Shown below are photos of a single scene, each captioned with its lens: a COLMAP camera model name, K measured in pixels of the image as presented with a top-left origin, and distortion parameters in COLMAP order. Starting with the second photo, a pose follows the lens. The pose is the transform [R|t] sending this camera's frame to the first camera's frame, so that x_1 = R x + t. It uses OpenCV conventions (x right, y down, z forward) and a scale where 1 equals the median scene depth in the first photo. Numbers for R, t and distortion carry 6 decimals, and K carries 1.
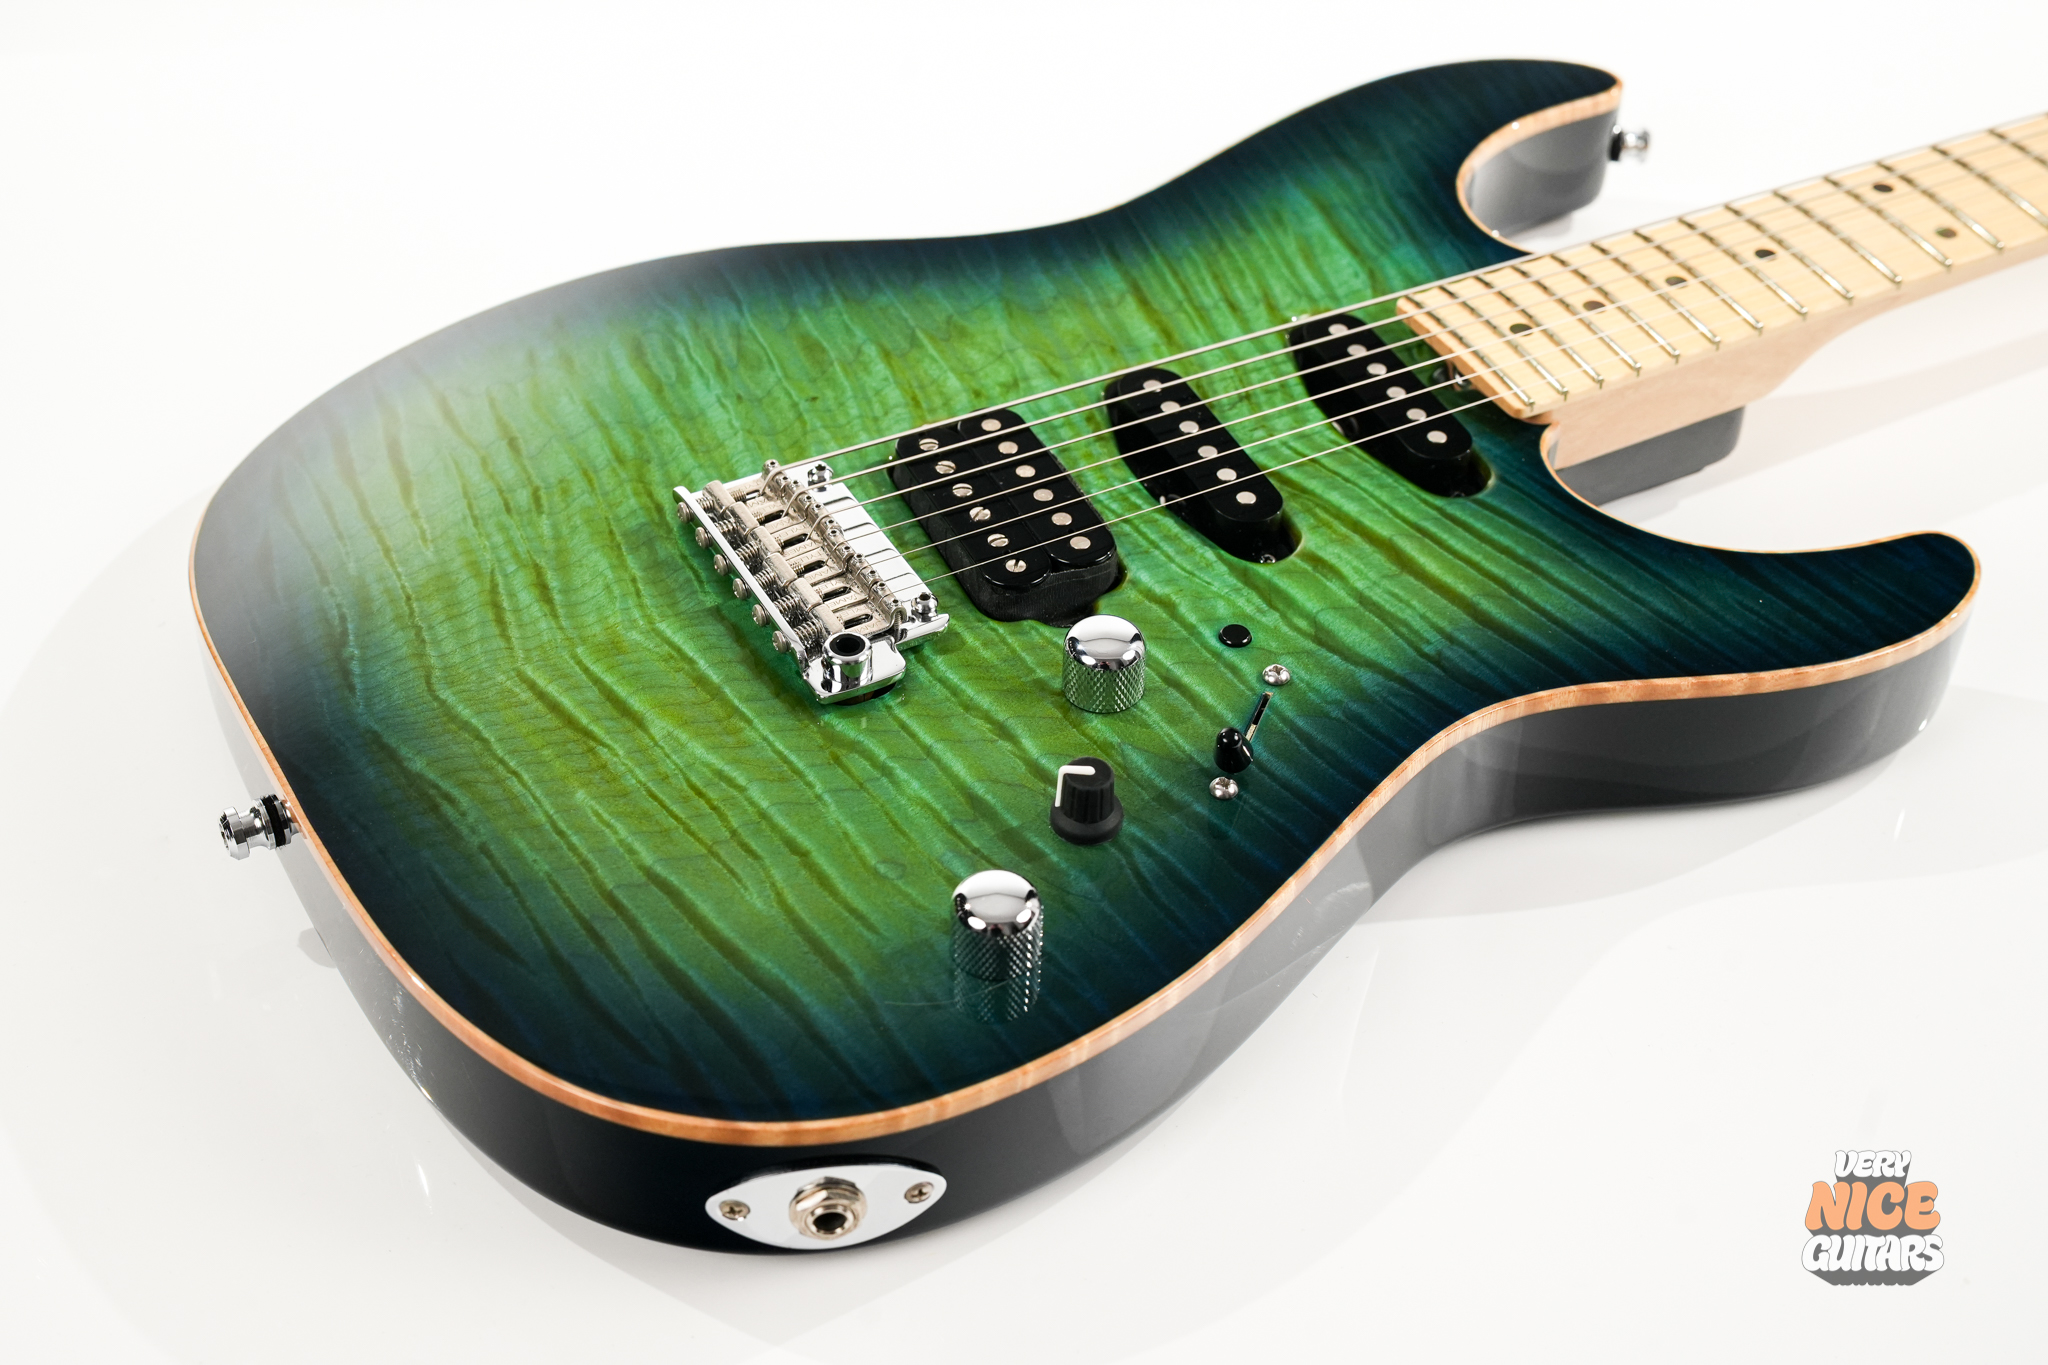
lens RADIAL K [[2895.9, 0, 1033.3], [0, 2895.9, 673.9], [0, 0, 1]] dist [0.007166, 0.000000]
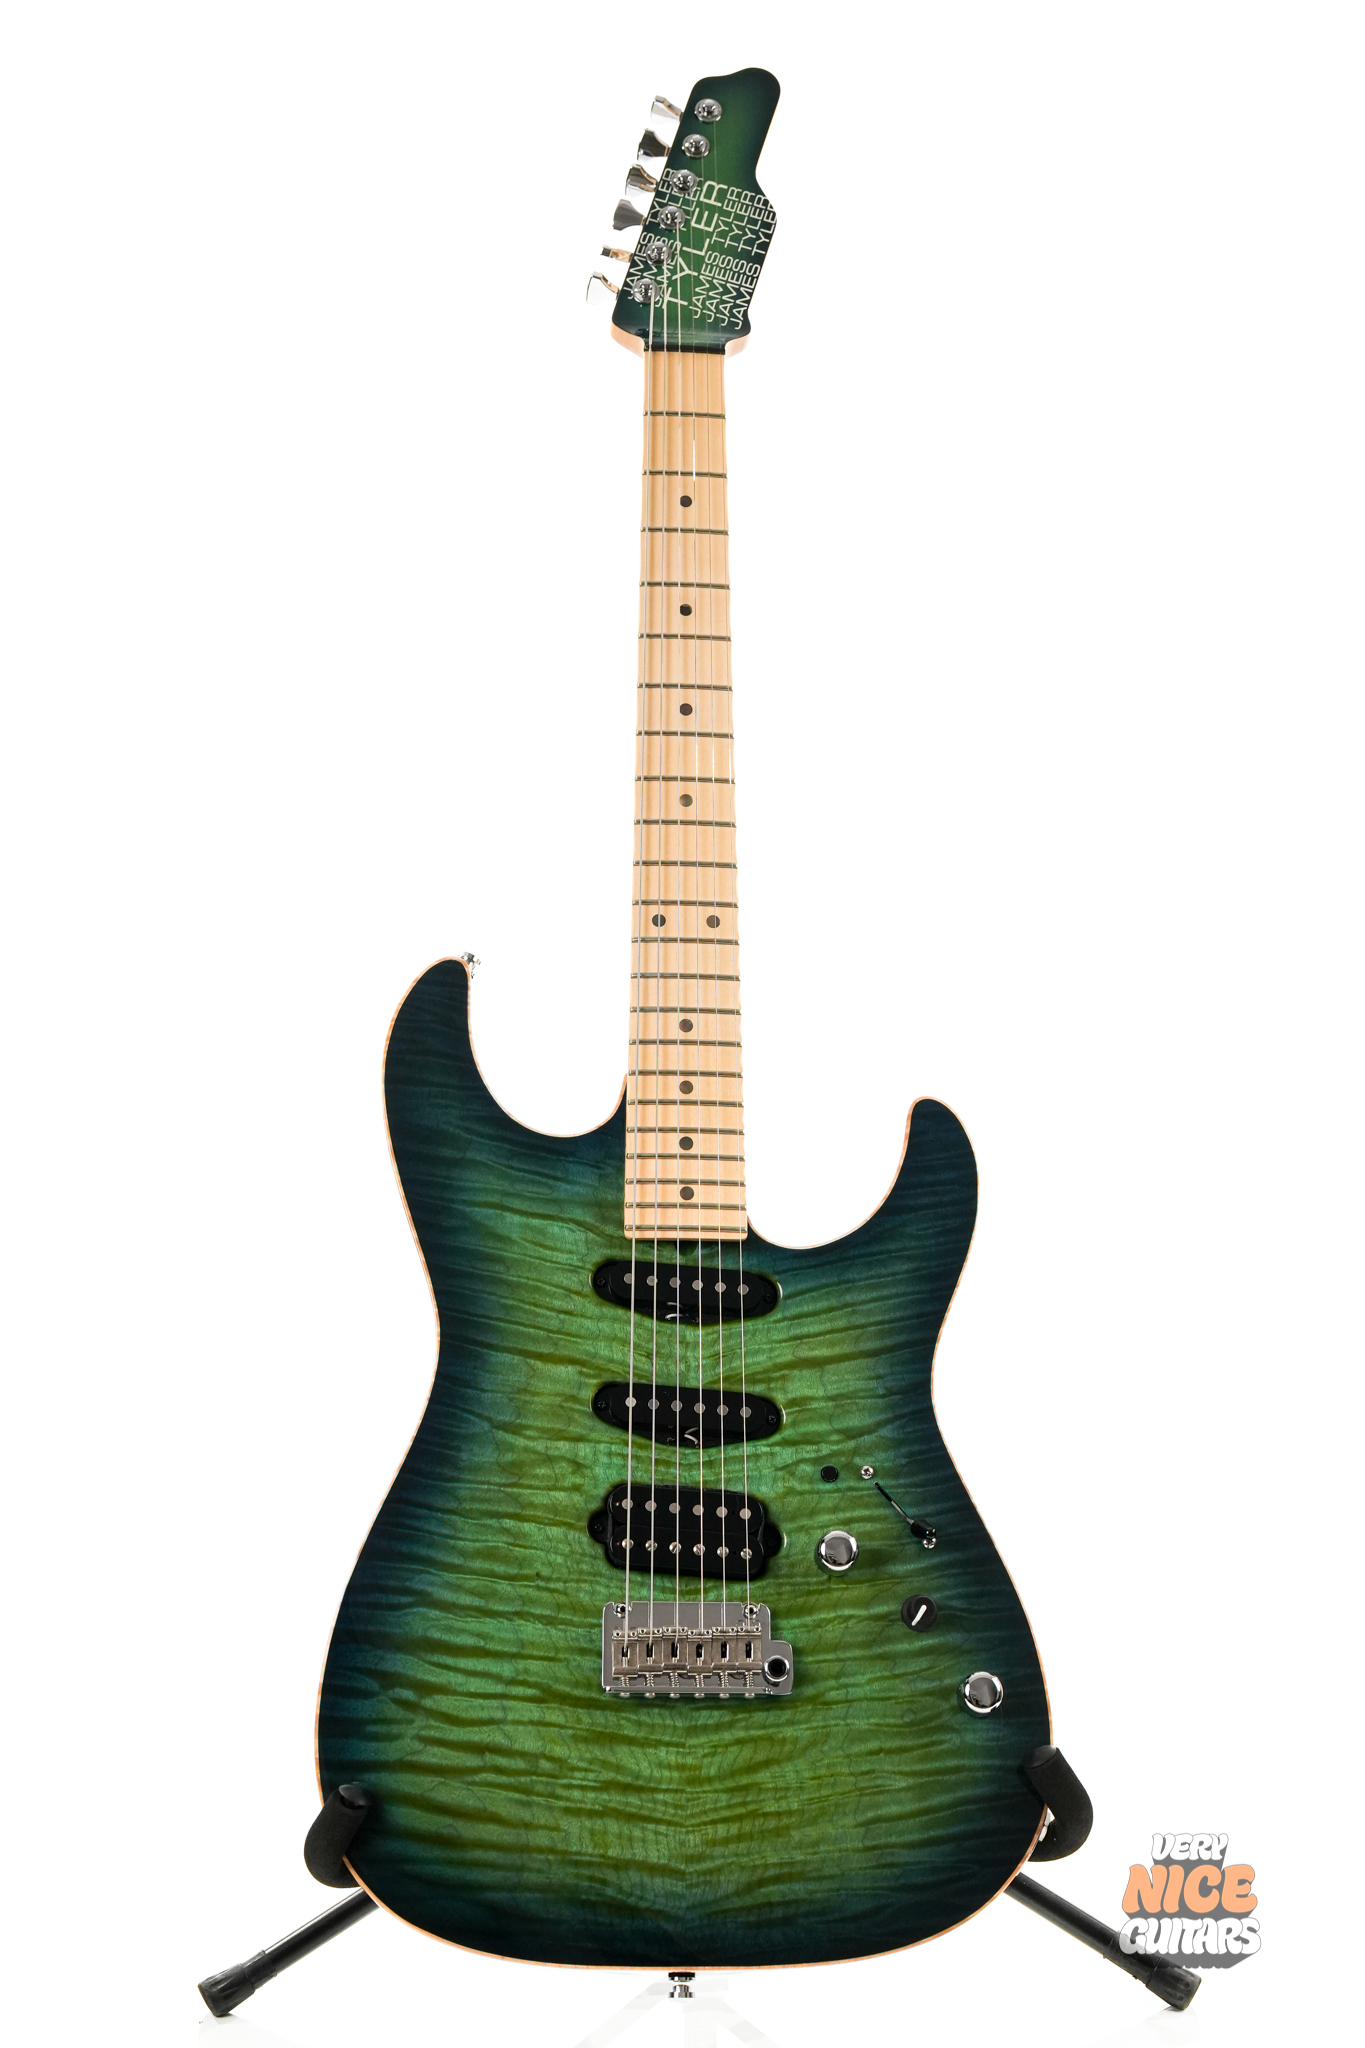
lens RADIAL K [[2895.9, 0, 678.3], [0, 2895.9, 1030.1], [0, 0, 1]] dist [0.007166, 0.000000]
pose [[0.480428, -0.819778, 0.311692, -0.327336], [0.529499, 0.554431, 0.642056, -1.425314], [-0.699156, -0.143421, 0.700437, -0.227351]]
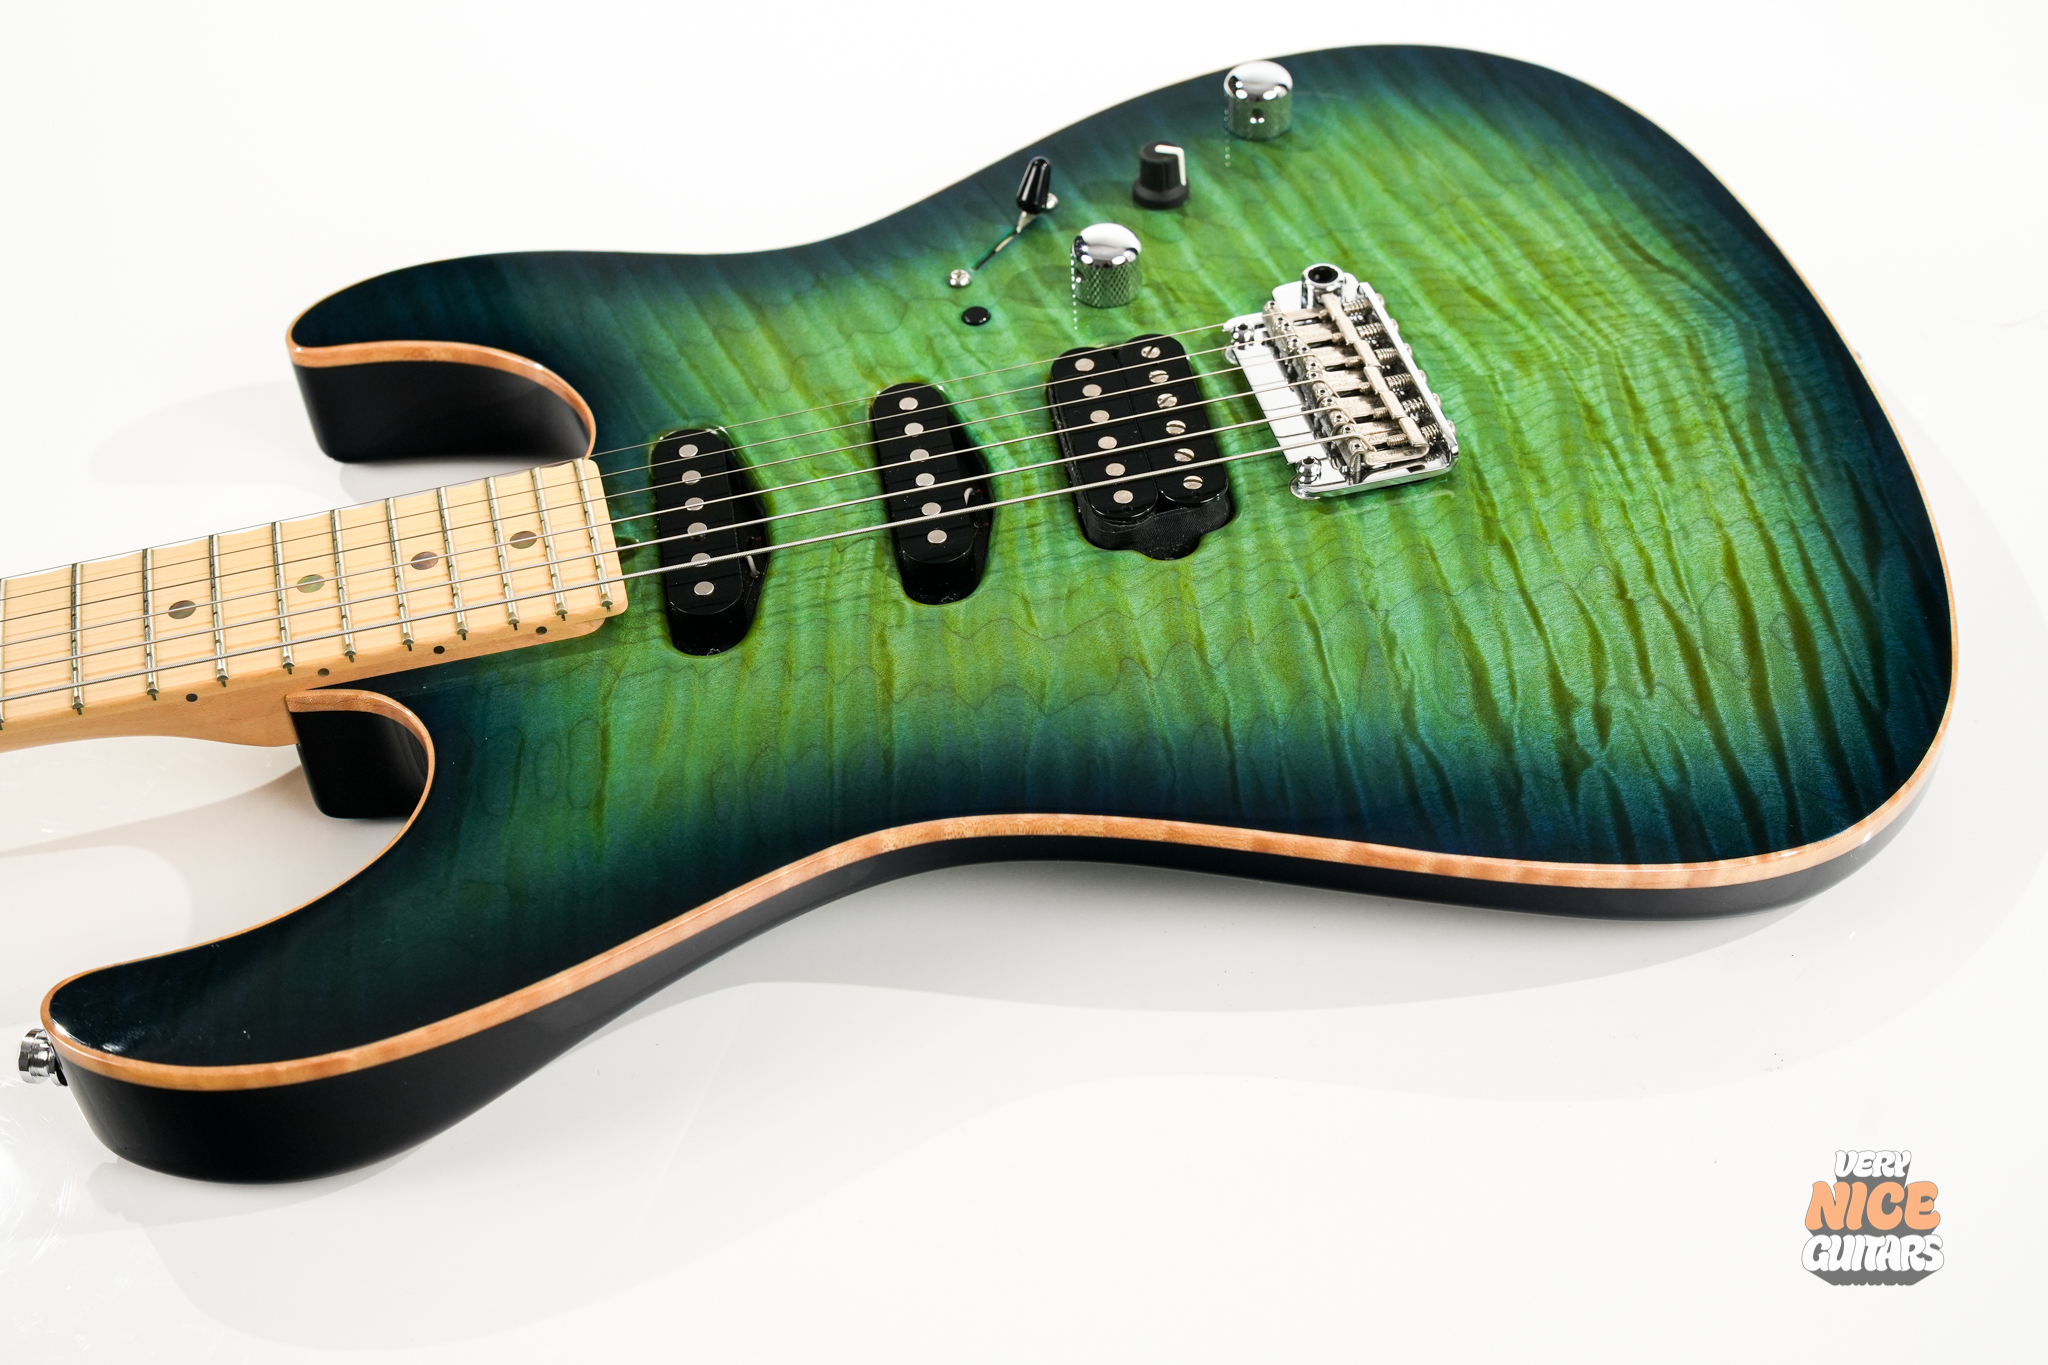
lens RADIAL K [[2895.9, 0, 1023.5], [0, 2895.9, 678.9], [0, 0, 1]] dist [0.007166, 0.000000]
pose [[-0.964221, -0.160036, 0.211344, -0.205848], [0.198104, 0.094782, 0.975588, -1.077434], [-0.176161, 0.982550, -0.059687, 1.173838]]
